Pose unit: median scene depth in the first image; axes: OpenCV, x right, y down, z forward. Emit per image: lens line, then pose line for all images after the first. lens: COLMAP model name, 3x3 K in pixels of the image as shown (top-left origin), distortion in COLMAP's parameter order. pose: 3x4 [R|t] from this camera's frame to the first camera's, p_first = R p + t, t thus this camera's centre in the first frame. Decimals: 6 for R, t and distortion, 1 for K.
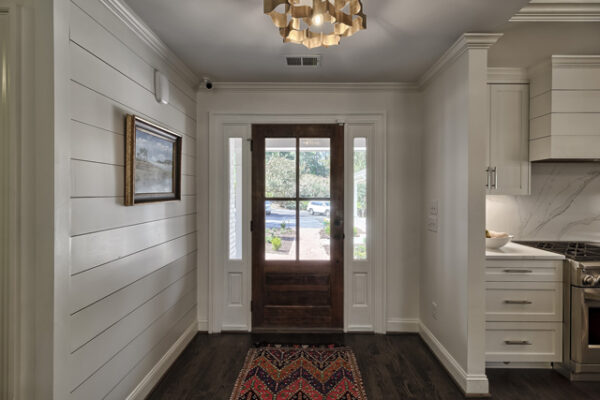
lens RADIAL K [[289.0, 0, 300.6], [0, 289.0, 195.6], [0, 0, 1]] dist [0.015014, 0.000108]
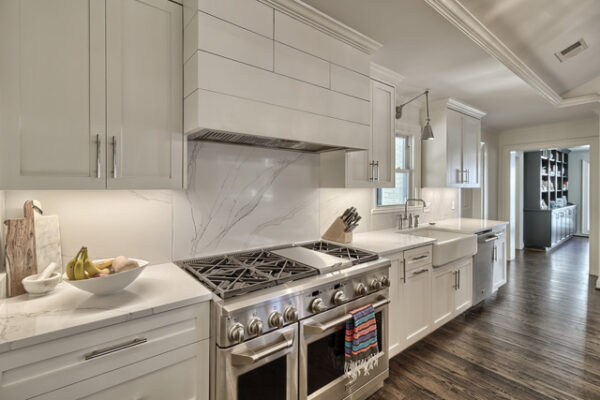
lens RADIAL K [[281.8, 0, 297.9], [0, 281.8, 187.1], [0, 0, 1]] dist [0.013137, -0.000229]
pose [[0.791957, 0.000350, 0.610576, 0.615053], [0.005604, 0.999954, -0.007843, -0.000010], [-0.610551, 0.009633, 0.791918, 0.394295]]
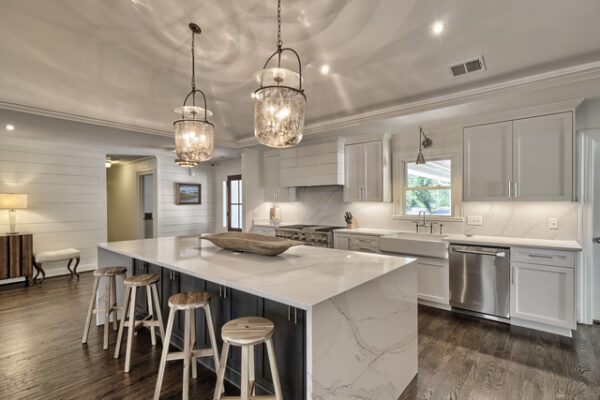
lens RADIAL K [[295.8, 0, 287.5], [0, 295.8, 200.6], [0, 0, 1]] dist [0.096094, -0.000050]
pose [[0.738489, -0.005705, -0.674241, 2.374082], [-0.000477, 0.999960, -0.008984, 0.004190], [0.674265, 0.006956, 0.738457, -0.731763]]
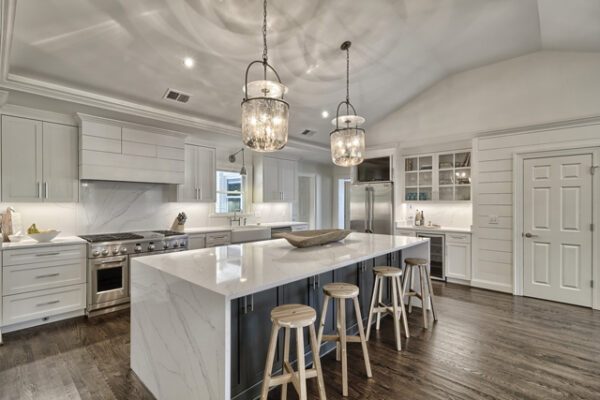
lens RADIAL K [[285.5, 0, 296.7], [0, 285.5, 204.1], [0, 0, 1]] dist [0.012617, 0.000113]
pose [[0.685835, -0.002842, 0.727751, 0.484023], [0.004835, 0.999988, -0.000651, 0.012350], [-0.727741, 0.003965, 0.685841, -0.799299]]
